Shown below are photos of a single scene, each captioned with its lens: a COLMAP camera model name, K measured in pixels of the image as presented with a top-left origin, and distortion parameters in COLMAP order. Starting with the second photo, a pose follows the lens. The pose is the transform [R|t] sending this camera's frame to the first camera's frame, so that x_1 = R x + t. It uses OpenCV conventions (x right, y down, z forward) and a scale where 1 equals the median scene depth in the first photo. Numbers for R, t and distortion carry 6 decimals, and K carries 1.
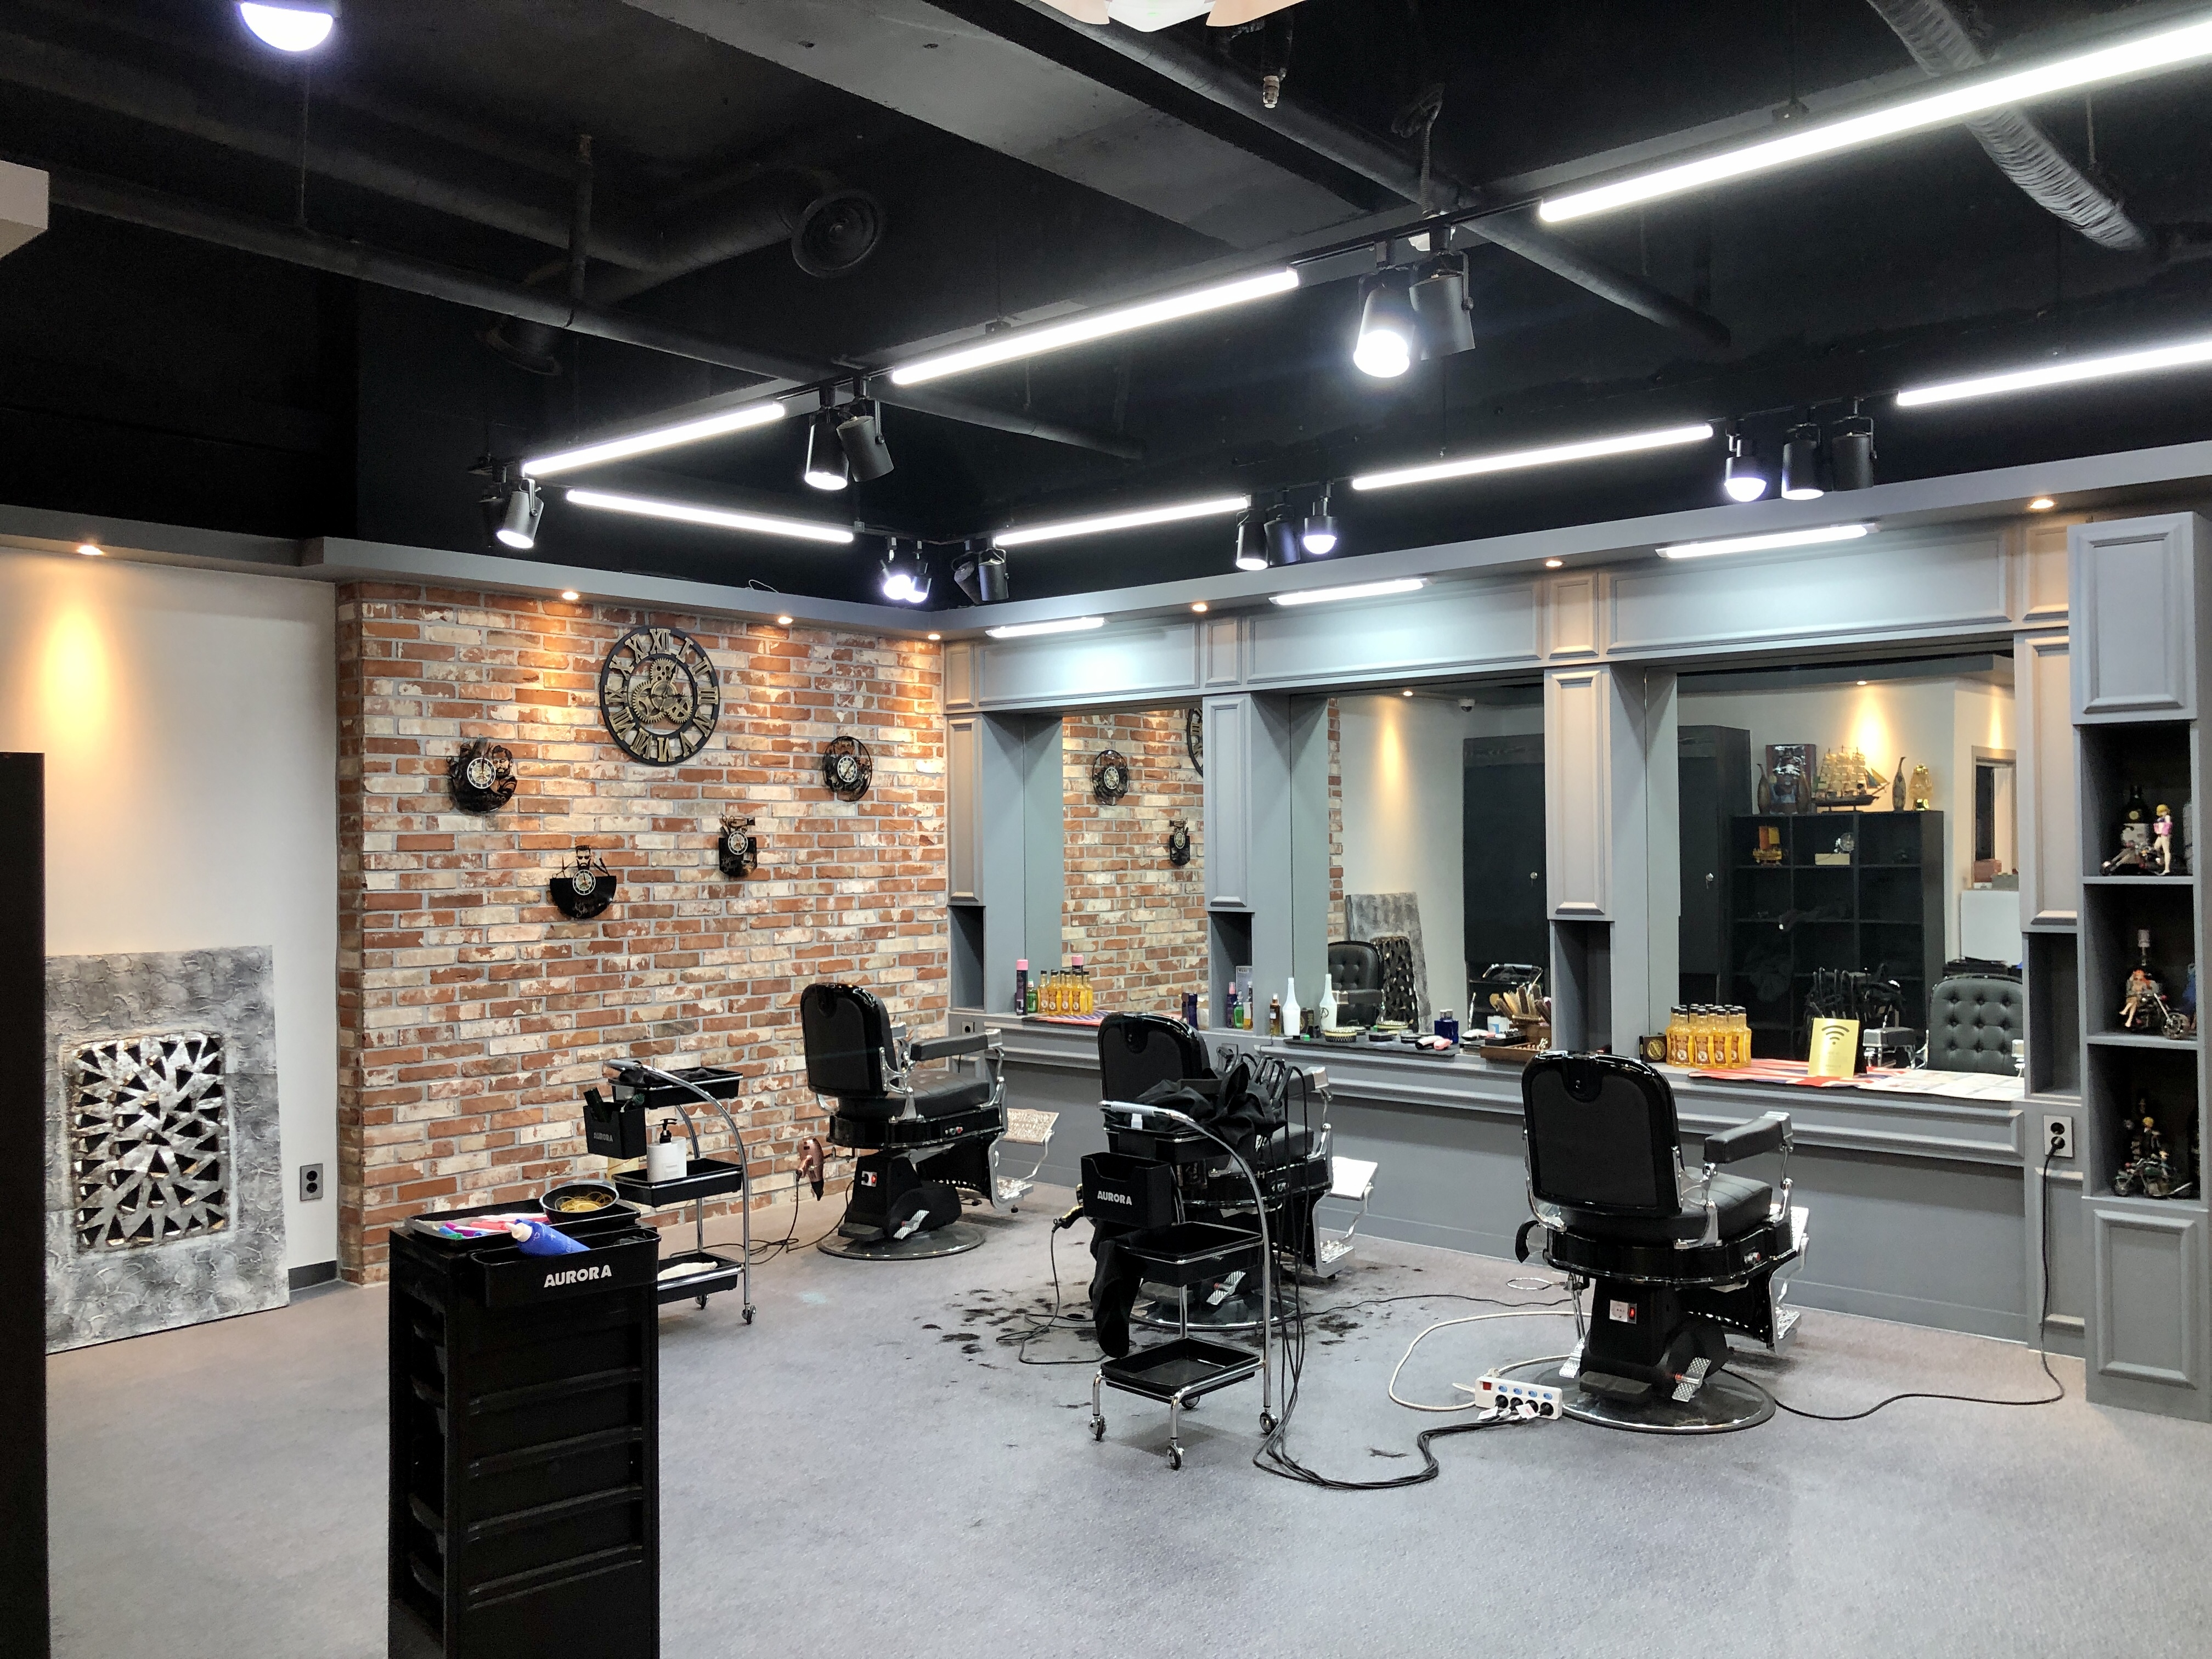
lens RADIAL K [[1819.0, 0, 1103.8], [0, 1819.0, 830.2], [0, 0, 1]] dist [0.005219, 0.000256]
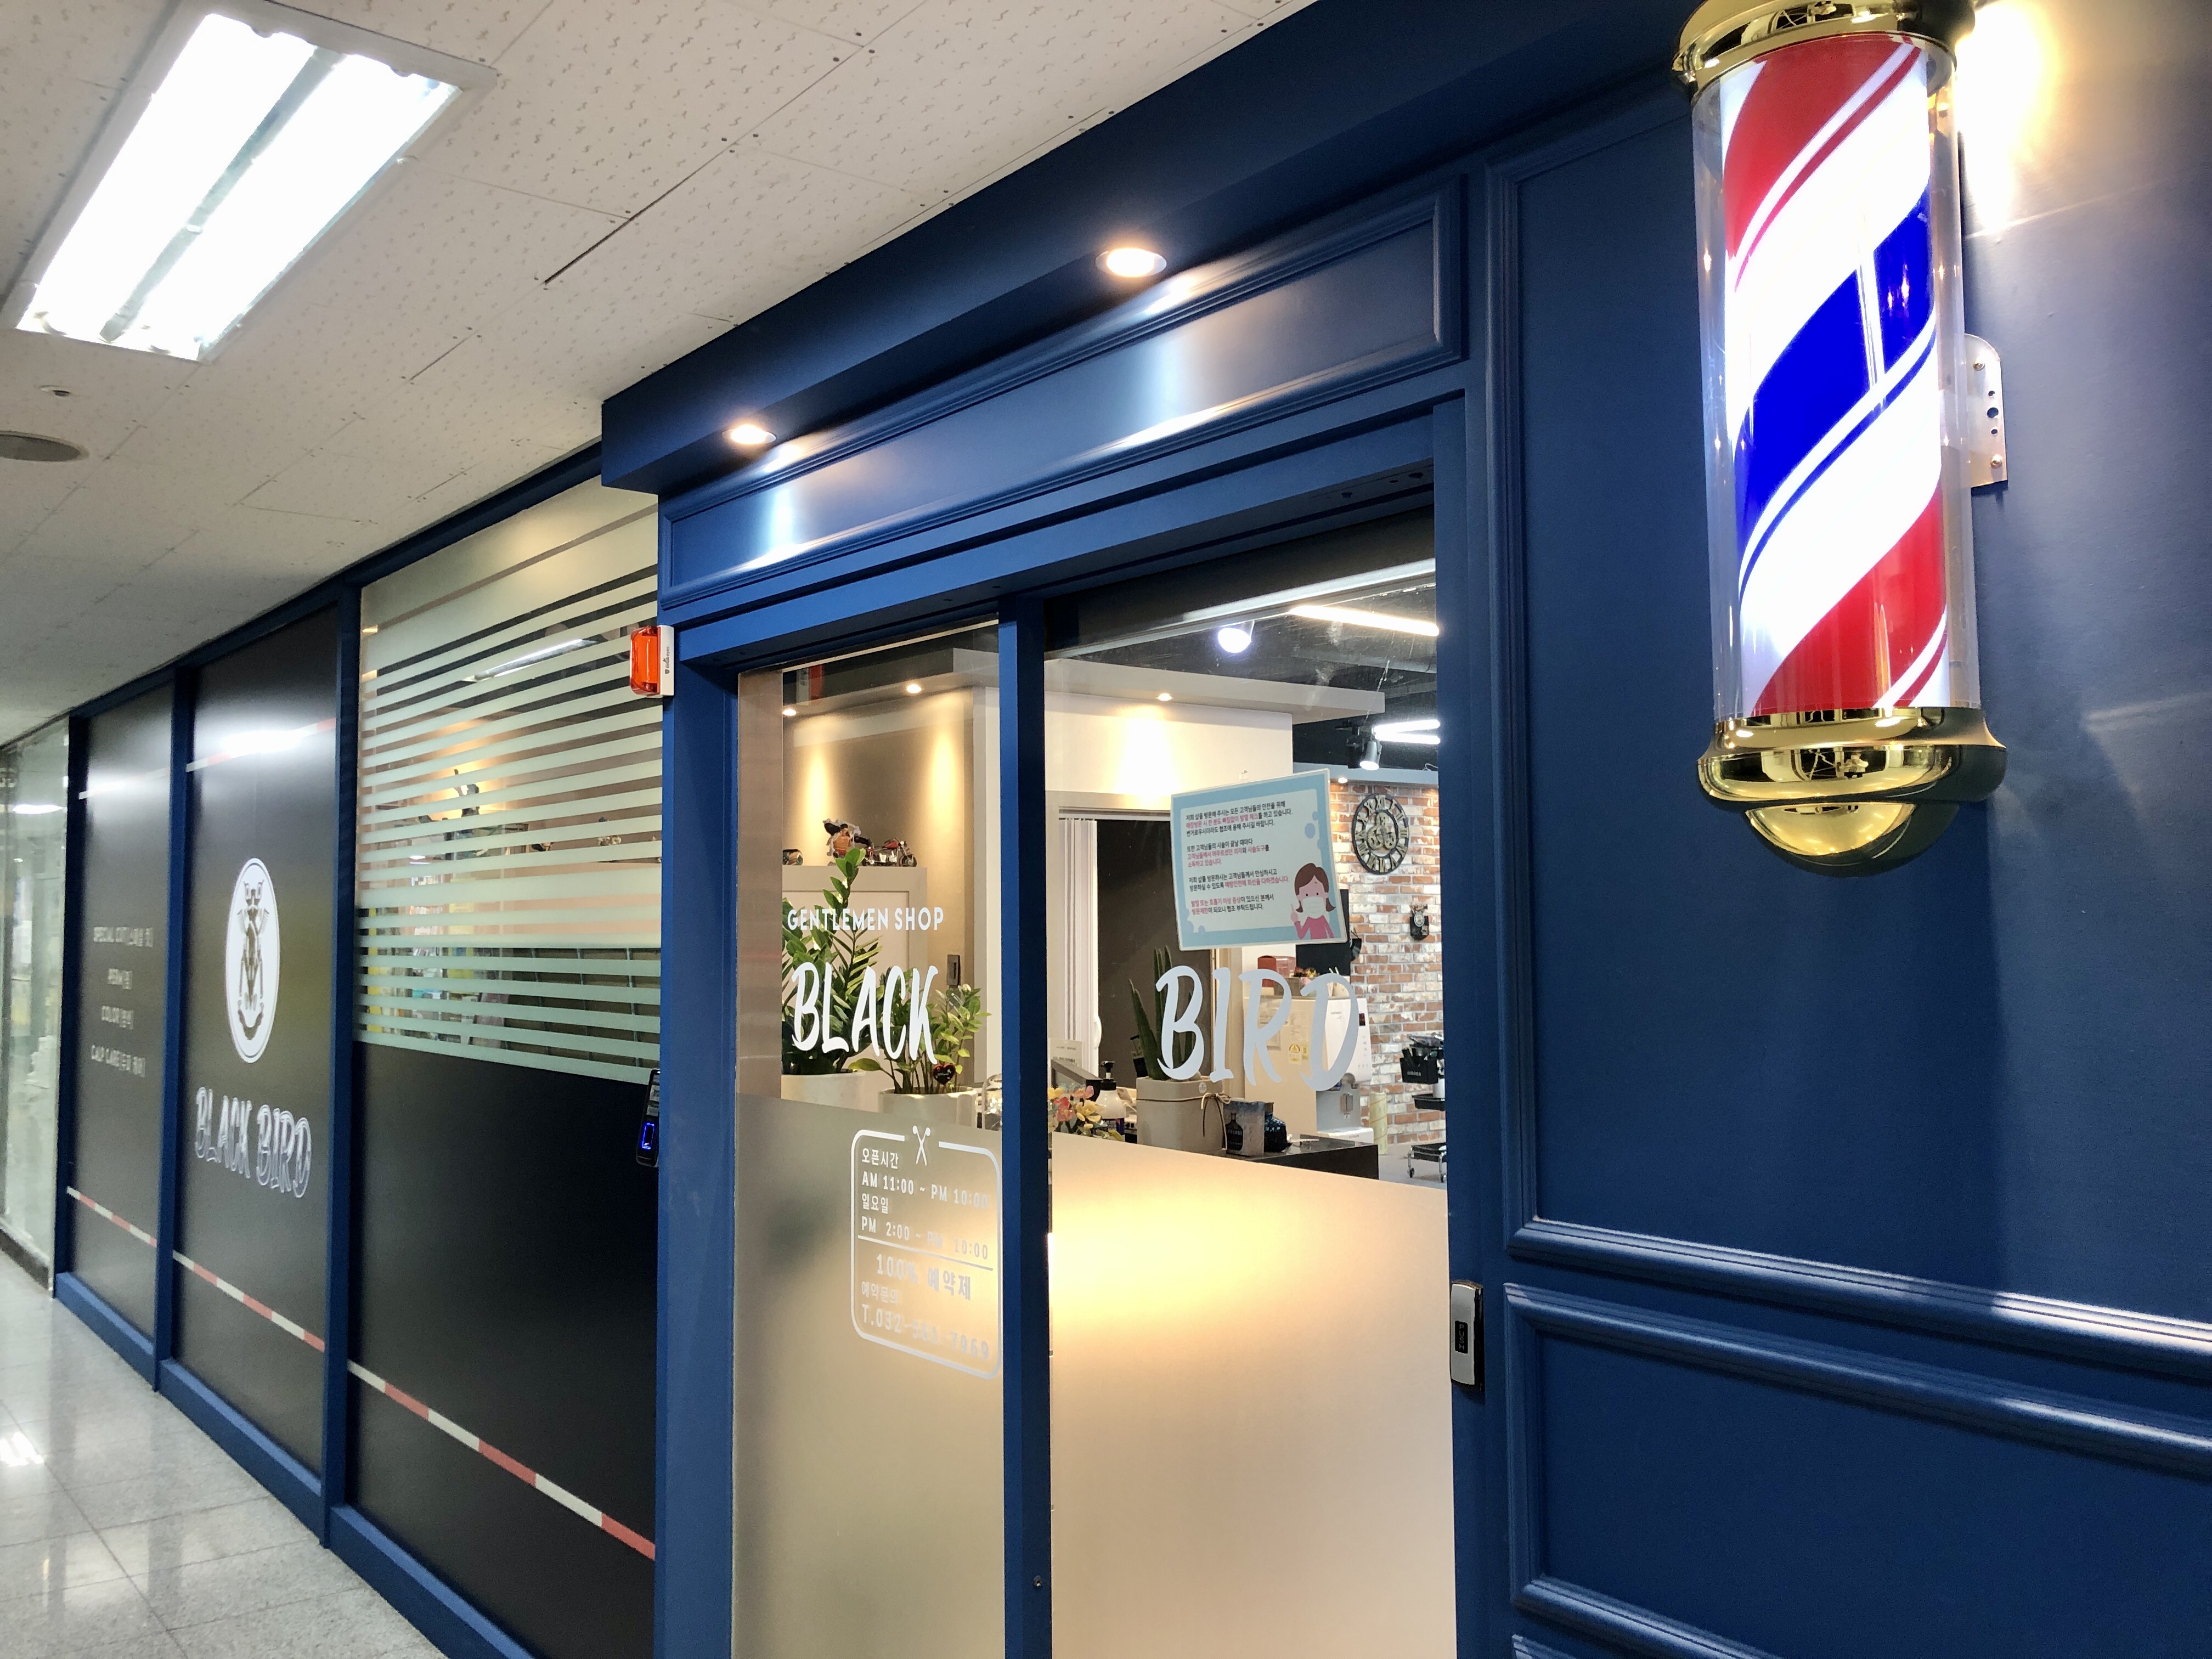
lens RADIAL K [[1819.0, 0, 1106.6], [0, 1819.0, 823.9], [0, 0, 1]] dist [0.005219, 0.000256]
pose [[0.981406, -0.009817, -0.191693, -0.165841], [0.000835, 0.998900, -0.046882, -0.002740], [0.191942, 0.045850, 0.980335, -0.728924]]
